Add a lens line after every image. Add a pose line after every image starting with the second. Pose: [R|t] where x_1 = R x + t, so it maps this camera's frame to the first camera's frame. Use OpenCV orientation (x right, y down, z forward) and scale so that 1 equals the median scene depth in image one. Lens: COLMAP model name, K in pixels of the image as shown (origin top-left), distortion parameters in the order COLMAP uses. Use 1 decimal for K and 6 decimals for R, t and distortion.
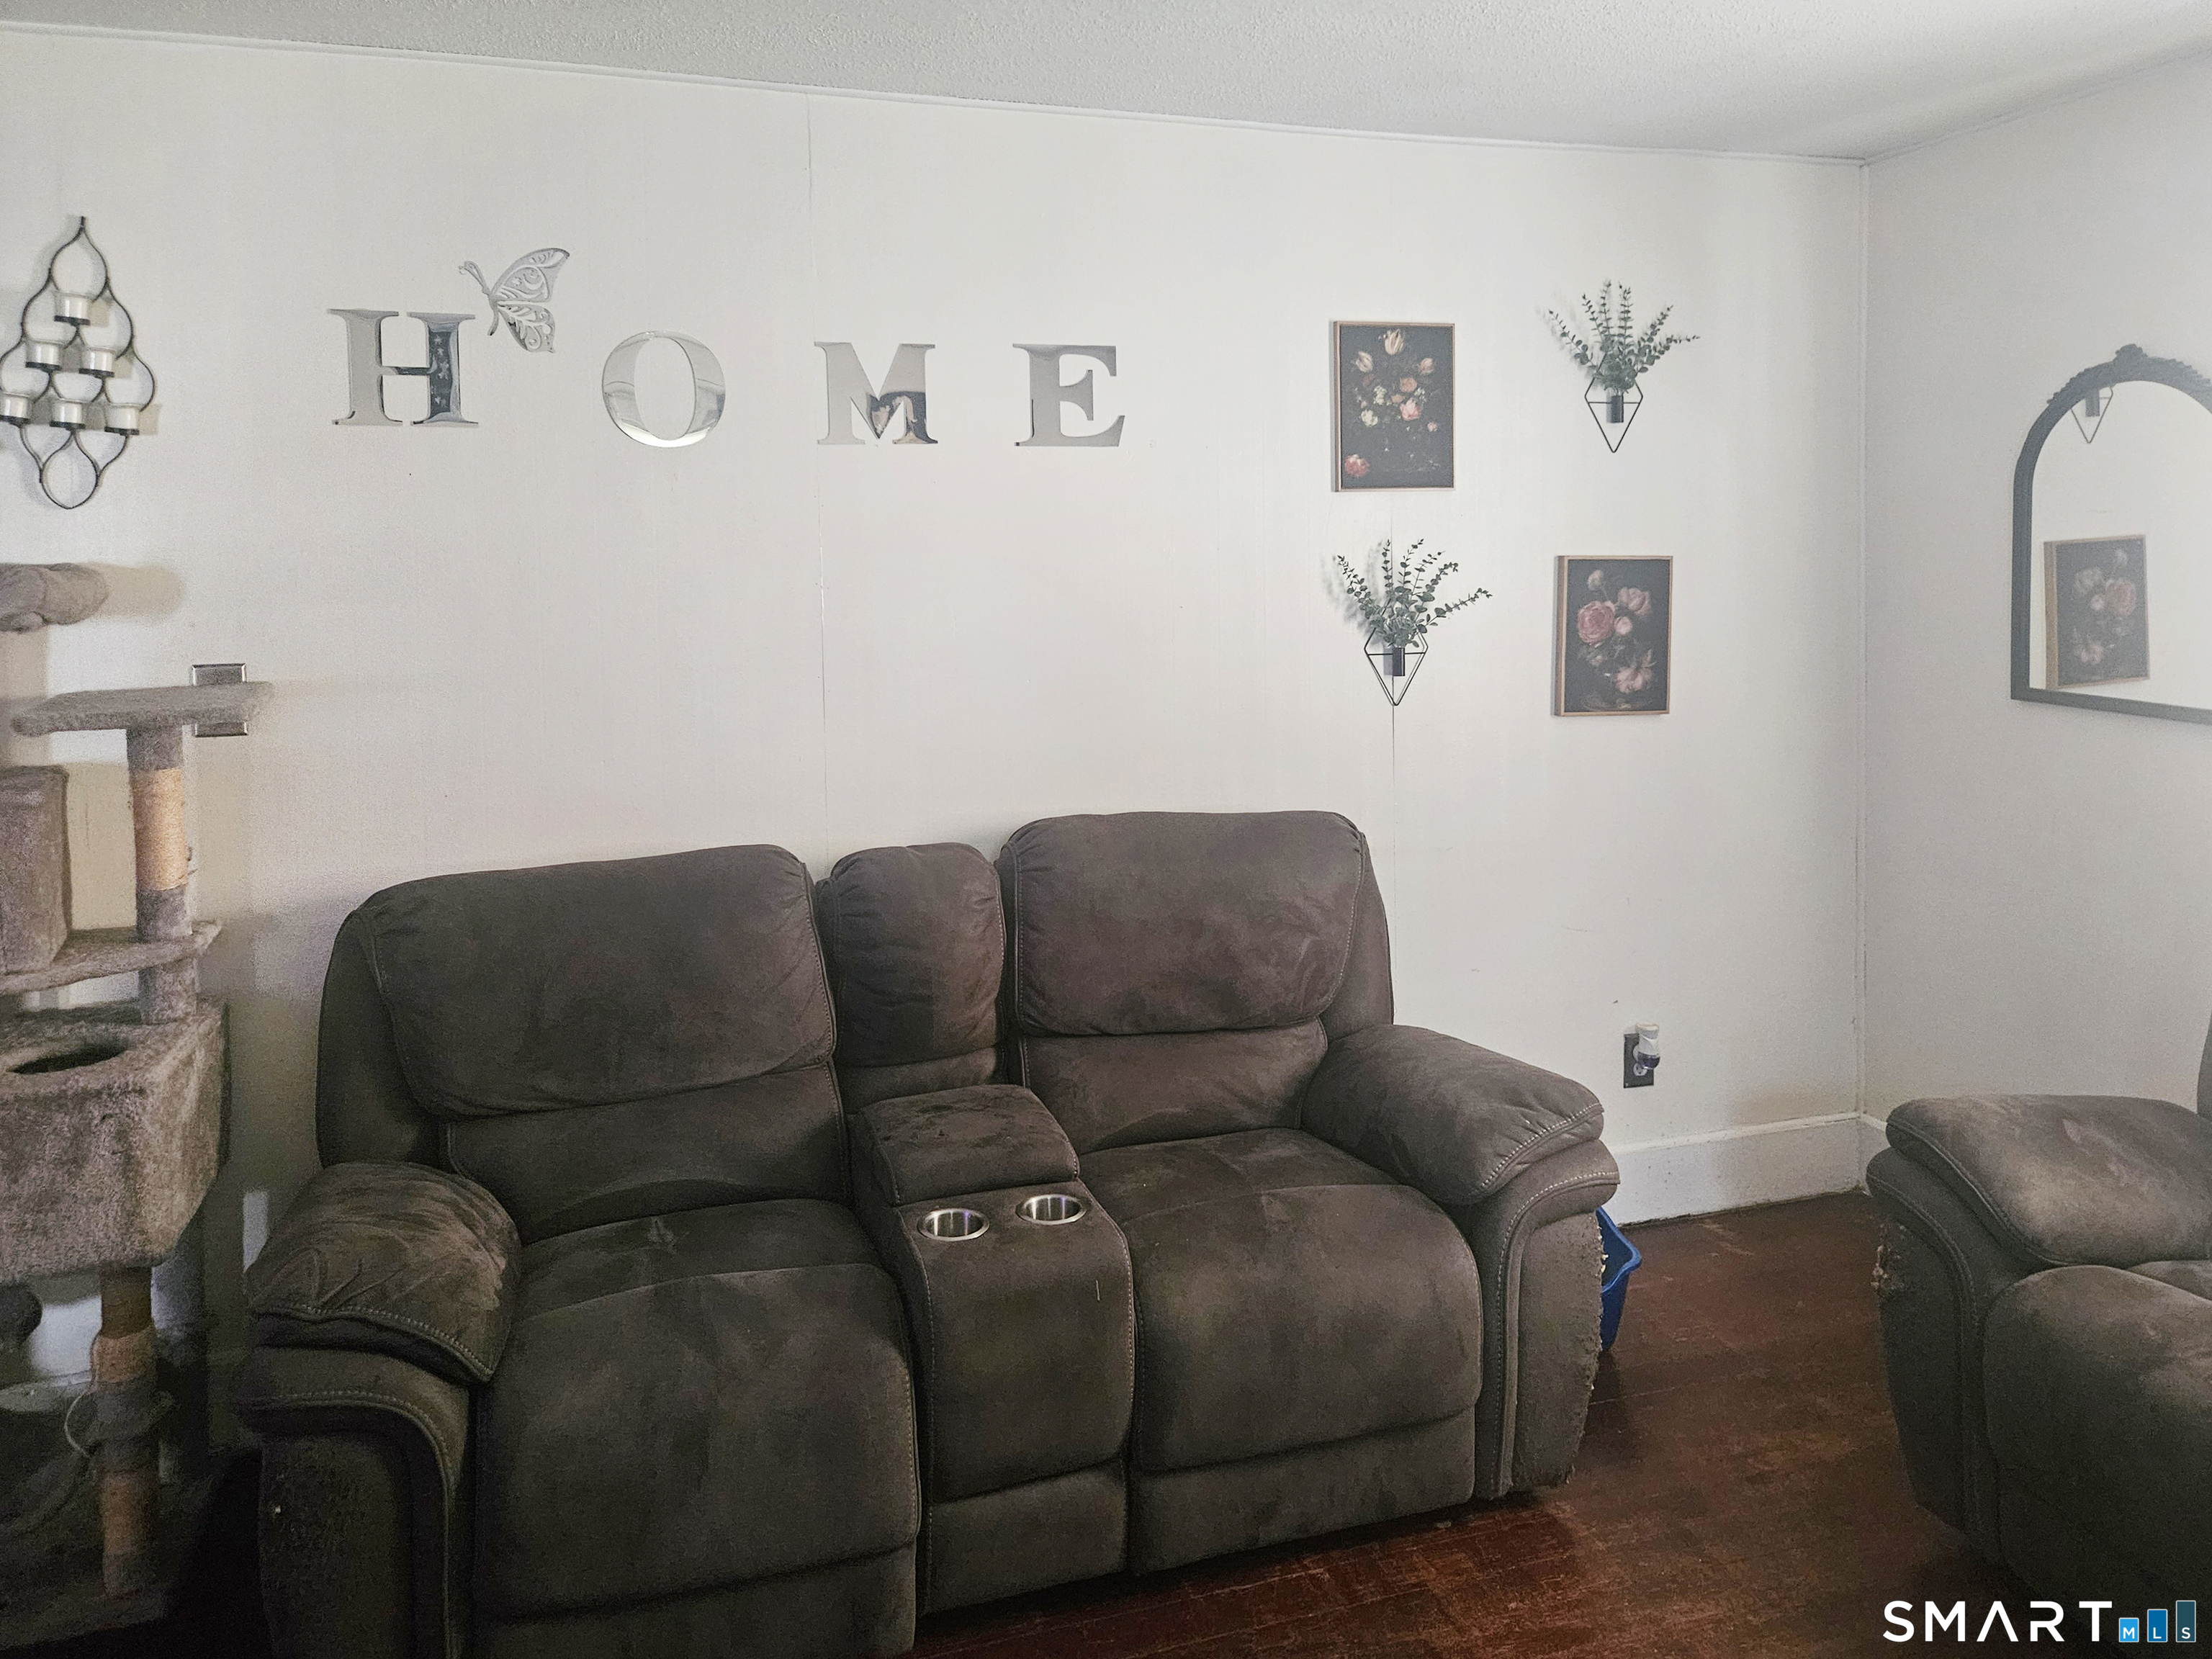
lens RADIAL K [[1640.1, 0, 1106.1], [0, 1640.1, 669.1], [0, 0, 1]] dist [0.038592, -0.008128]
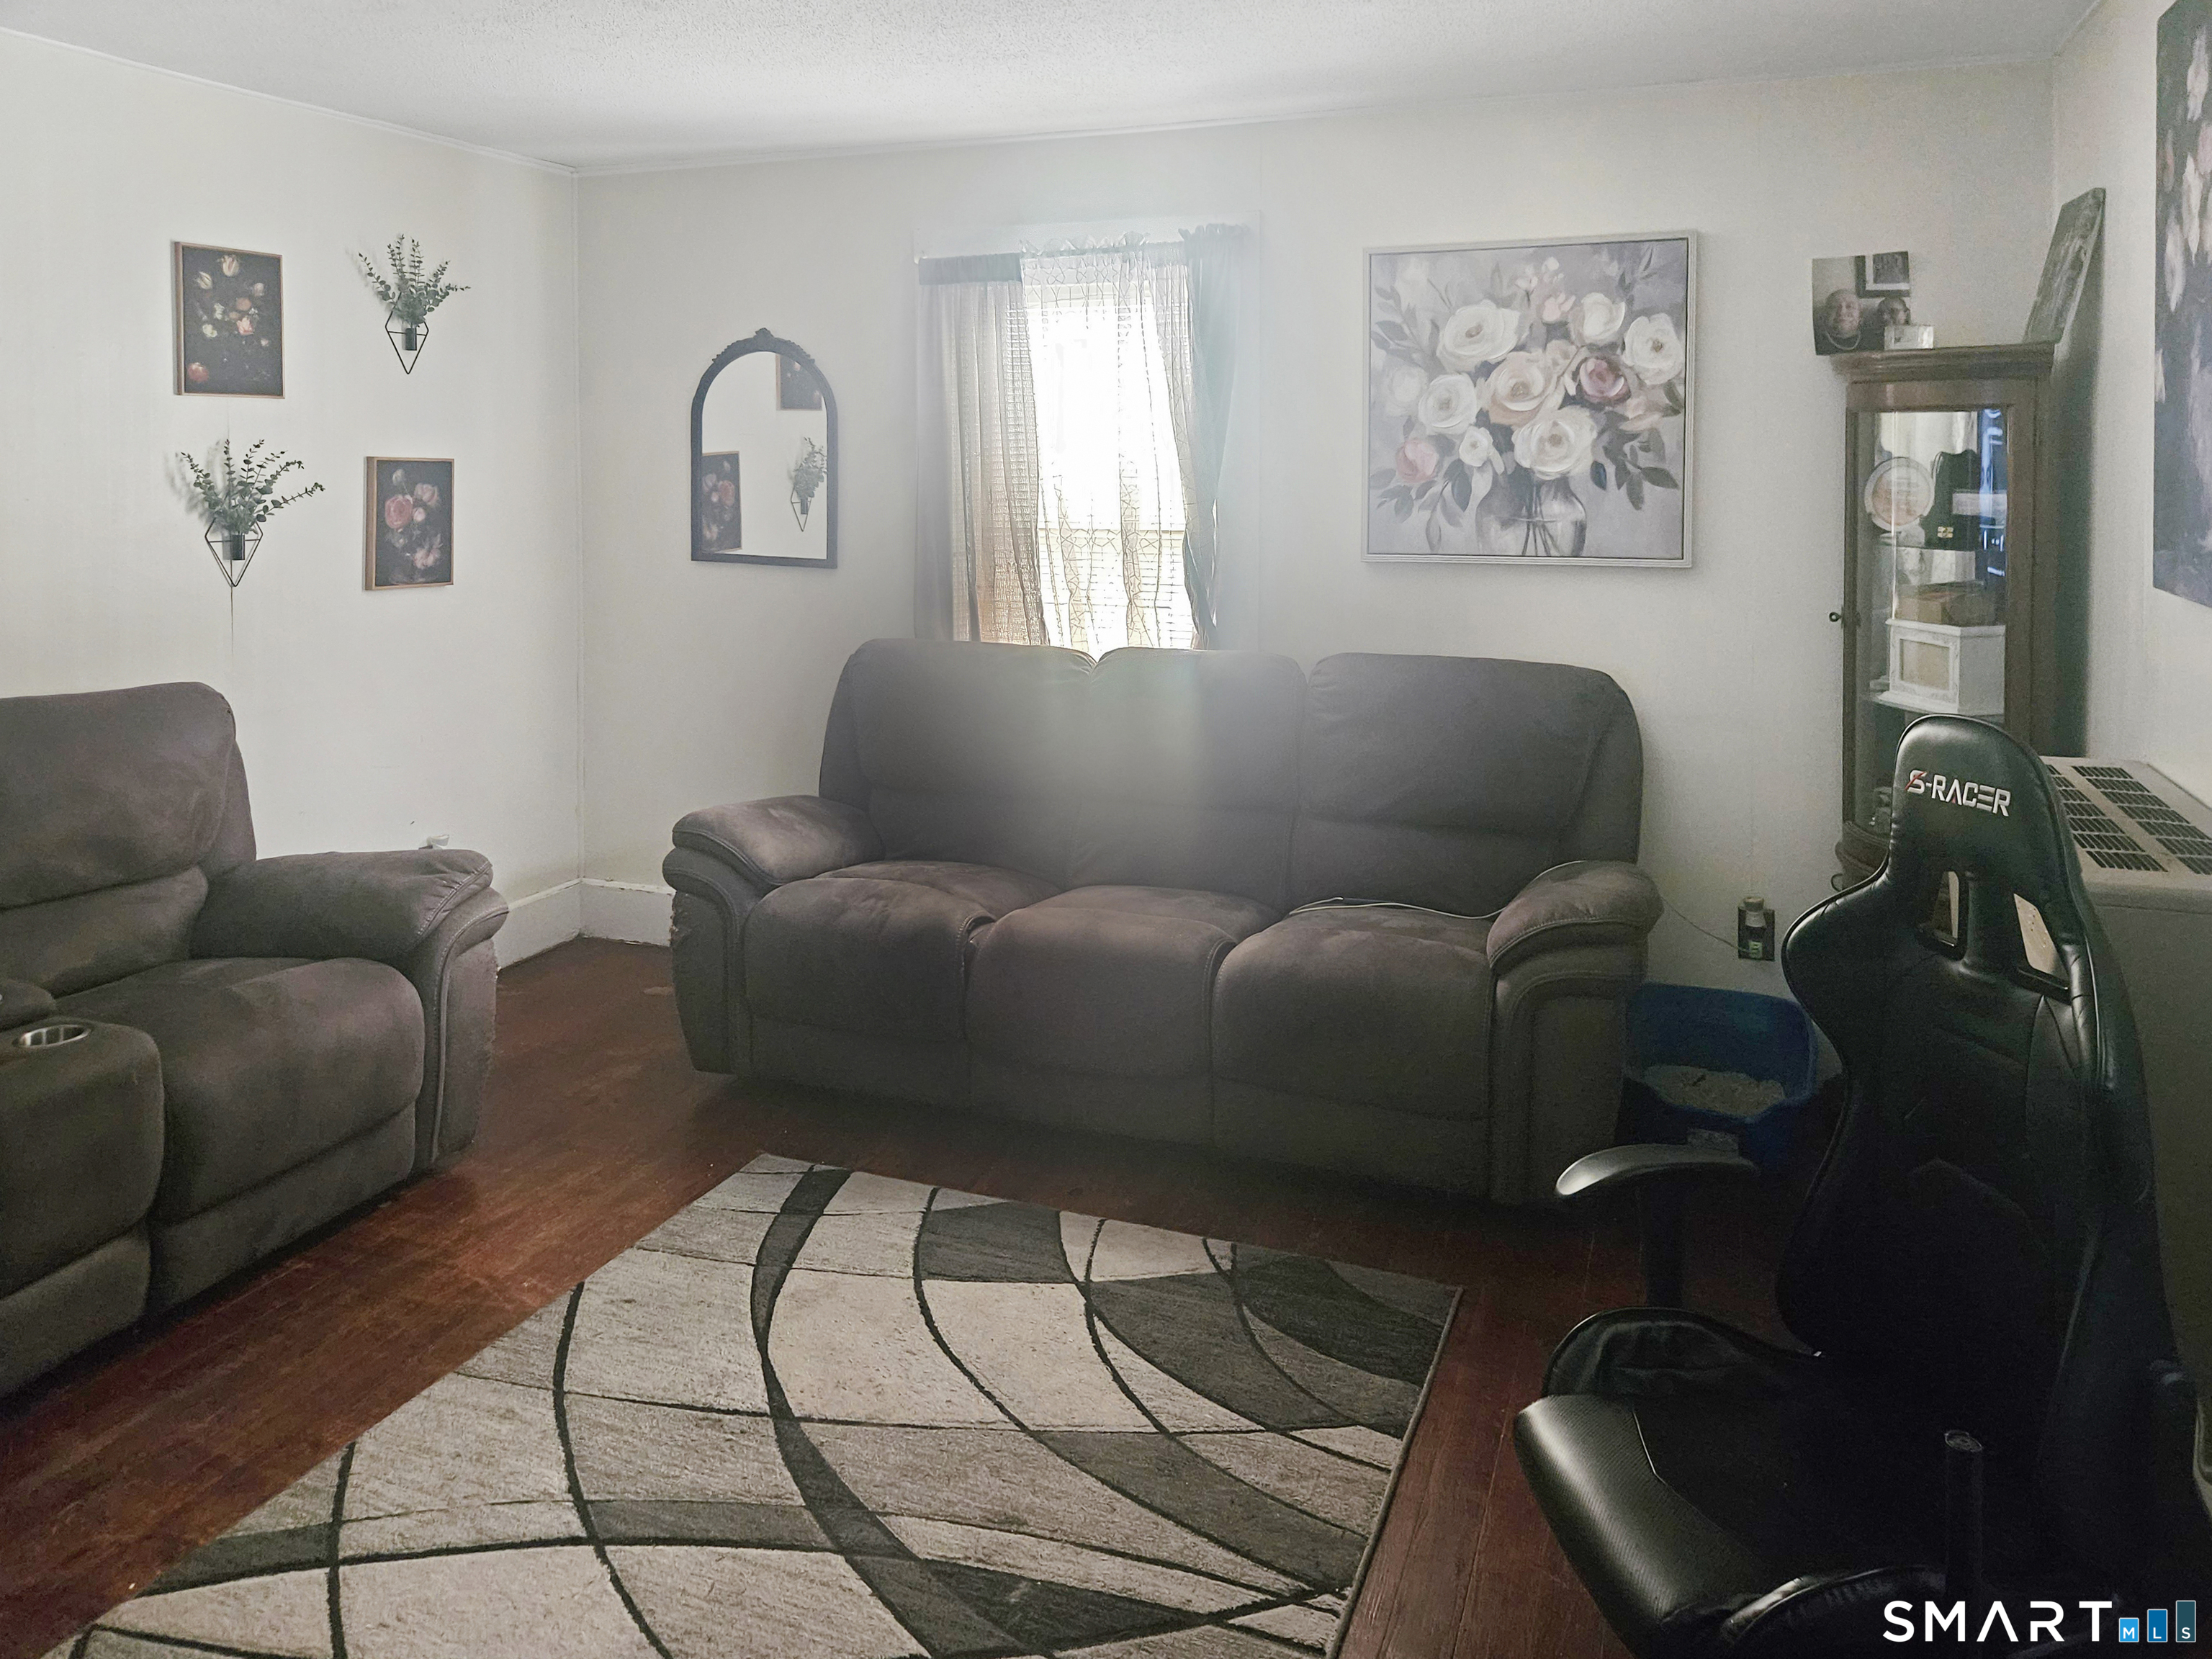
lens RADIAL K [[1540.6, 0, 1106.0], [0, 1540.6, 829.5], [0, 0, 1]] dist [0.036606, -0.032427]
pose [[0.635911, -0.165697, 0.753765, -0.313388], [0.045671, 0.983048, 0.177569, 0.026021], [-0.770410, -0.078493, 0.632699, -0.201552]]
